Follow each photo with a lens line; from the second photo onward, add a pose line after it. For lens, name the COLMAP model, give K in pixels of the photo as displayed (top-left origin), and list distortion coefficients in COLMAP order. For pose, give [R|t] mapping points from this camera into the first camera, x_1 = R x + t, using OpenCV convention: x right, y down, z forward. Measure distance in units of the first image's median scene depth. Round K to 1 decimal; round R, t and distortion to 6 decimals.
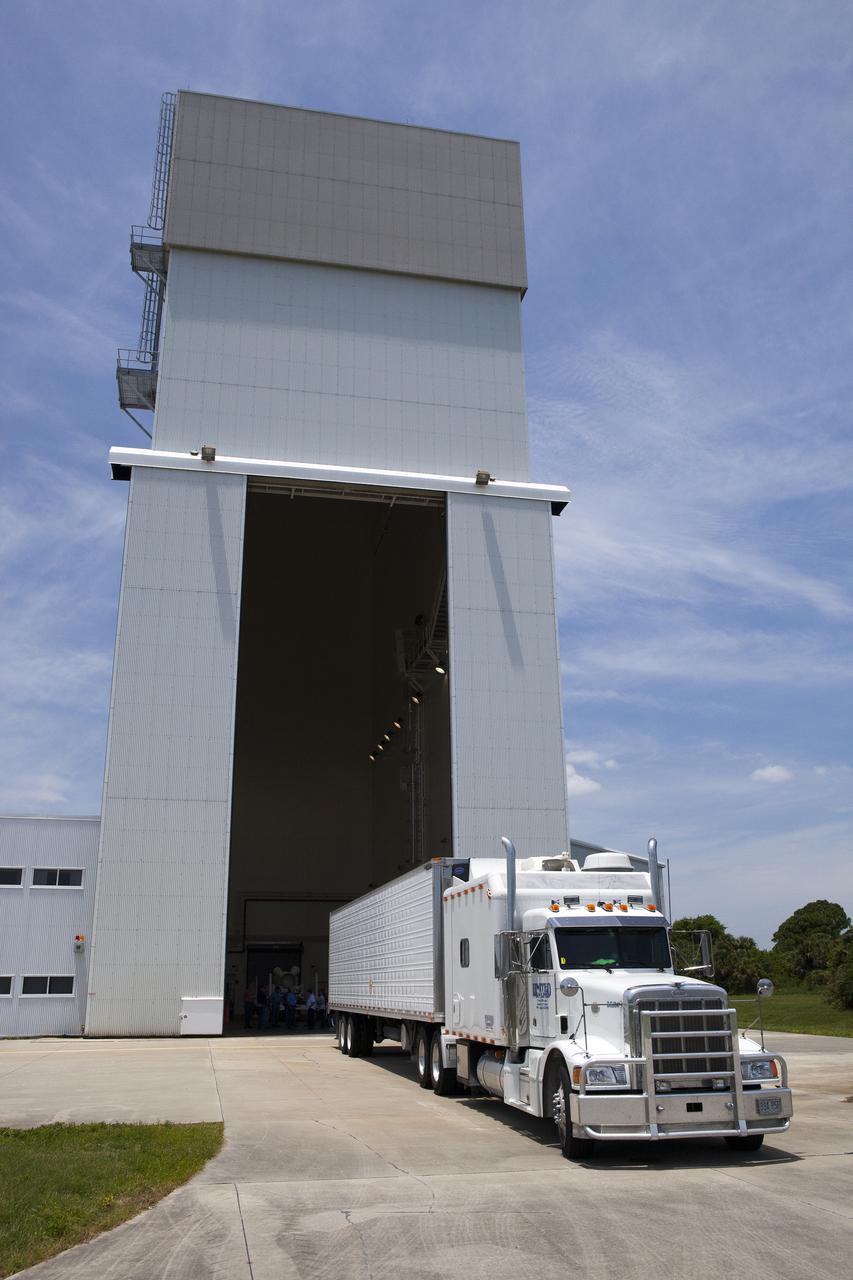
lens RADIAL K [[1086.0, 0, 426.5], [0, 1086.0, 640.0], [0, 0, 1]] dist [-0.003402, -0.003354]
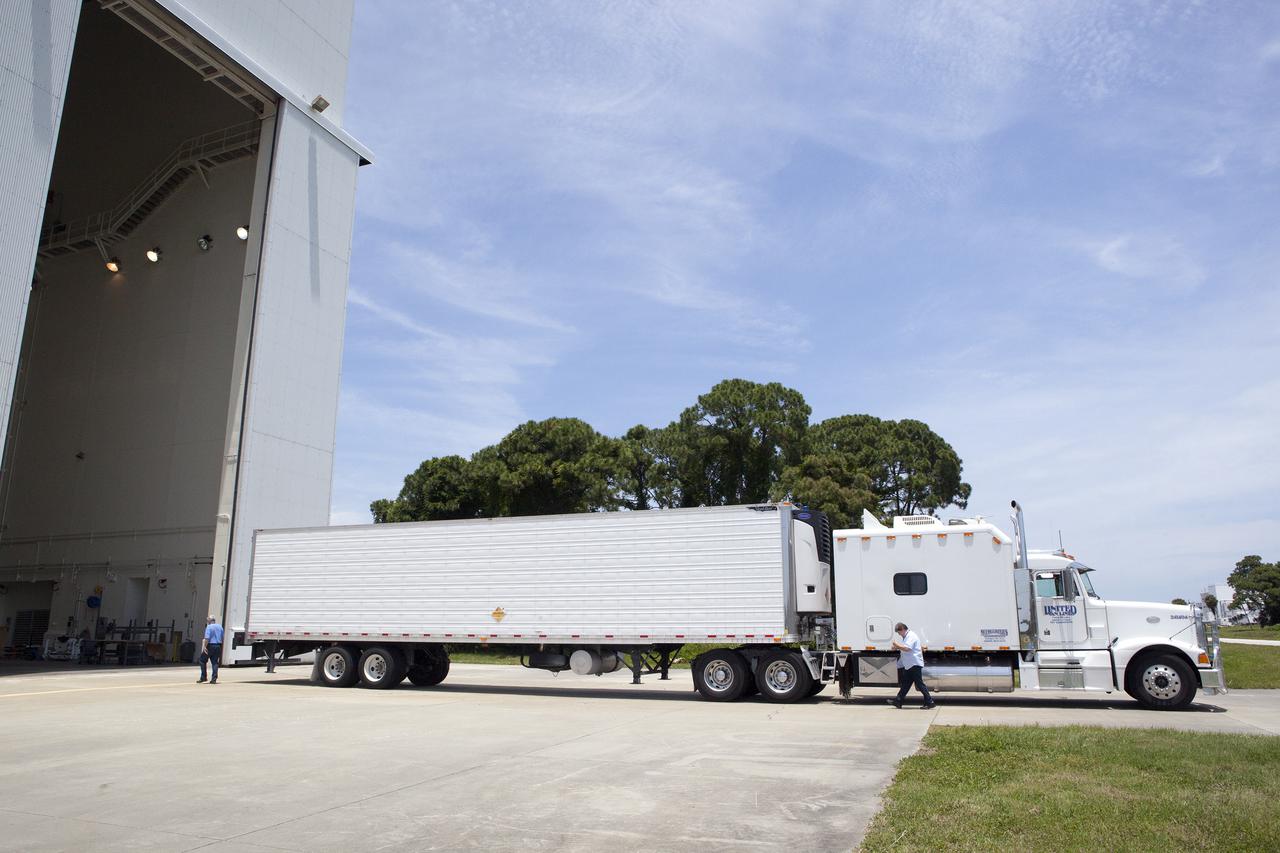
lens RADIAL K [[892.6, 0, 640.0], [0, 892.6, 426.5], [0, 0, 1]] dist [0.001379, 0.001118]
pose [[0.559872, 0.202199, 0.803529, -0.369867], [-0.264665, 0.962605, -0.057819, 0.098159], [-0.785173, -0.180295, 0.592450, 0.254579]]
